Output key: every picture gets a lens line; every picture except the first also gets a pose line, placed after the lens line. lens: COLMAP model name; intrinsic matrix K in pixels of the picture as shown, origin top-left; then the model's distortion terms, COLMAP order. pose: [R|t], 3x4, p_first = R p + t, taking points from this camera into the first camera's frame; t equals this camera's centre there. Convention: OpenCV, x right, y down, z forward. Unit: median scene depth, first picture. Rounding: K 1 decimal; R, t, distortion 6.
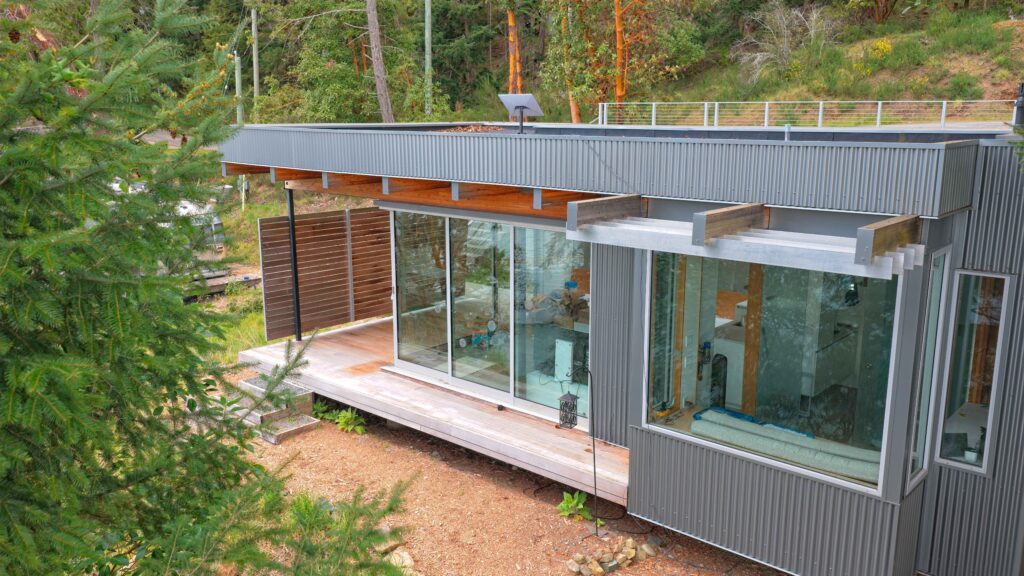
lens RADIAL K [[835.3, 0, 524.2], [0, 835.3, 289.8], [0, 0, 1]] dist [0.013563, -0.016562]
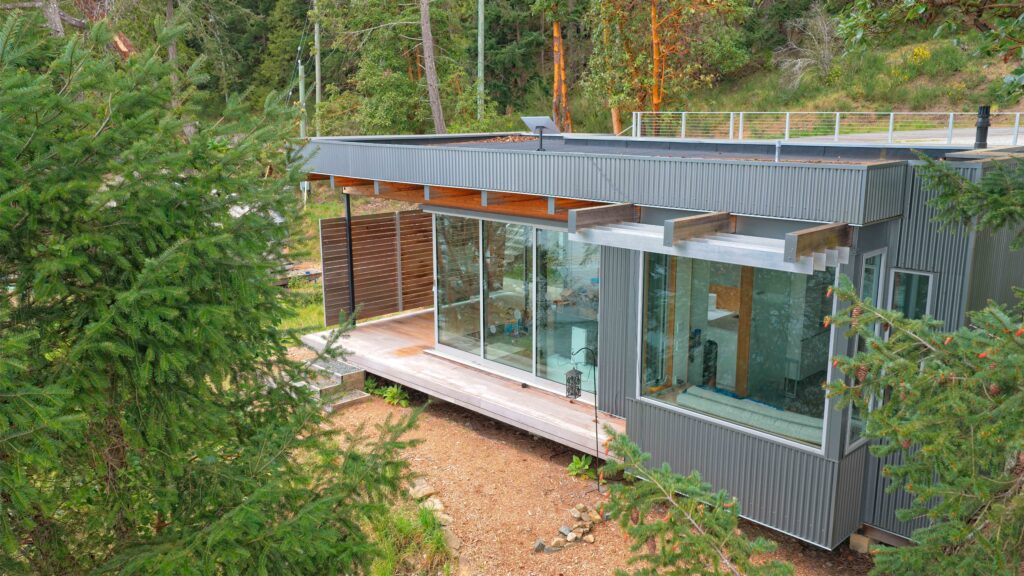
lens RADIAL K [[835.3, 0, 526.1], [0, 835.3, 291.6], [0, 0, 1]] dist [0.013563, -0.016562]
pose [[0.997910, 0.012097, -0.063478, 0.037472], [-0.011874, 0.999922, 0.003885, 0.005890], [0.063521, -0.003123, 0.997976, -0.122667]]
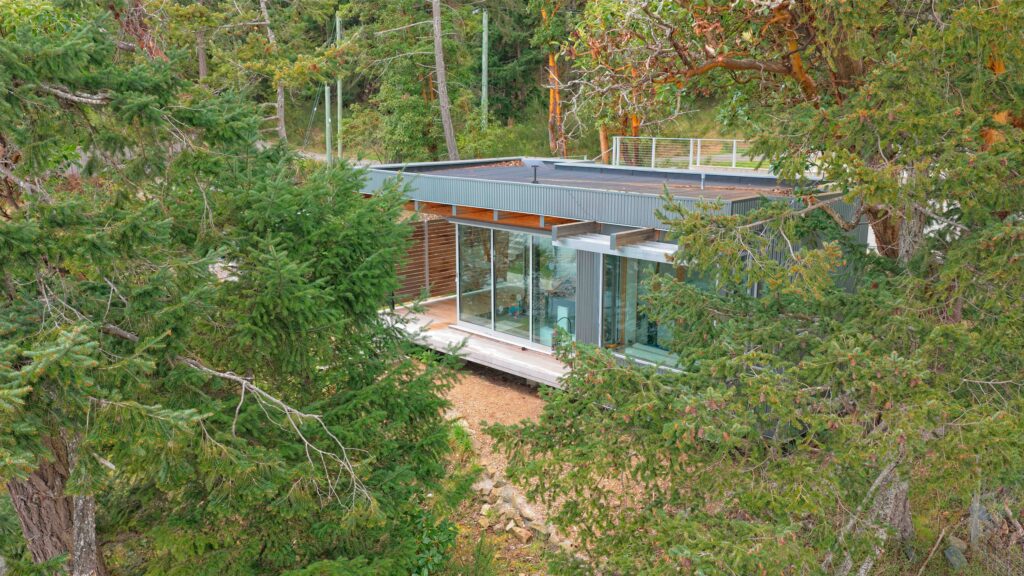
lens RADIAL K [[835.3, 0, 531.9], [0, 835.3, 289.6], [0, 0, 1]] dist [0.013563, -0.016562]
pose [[0.998314, 0.012020, -0.056792, 0.062932], [-0.011814, 0.999922, 0.003954, 0.017742], [0.056835, -0.003276, 0.998378, -0.486804]]
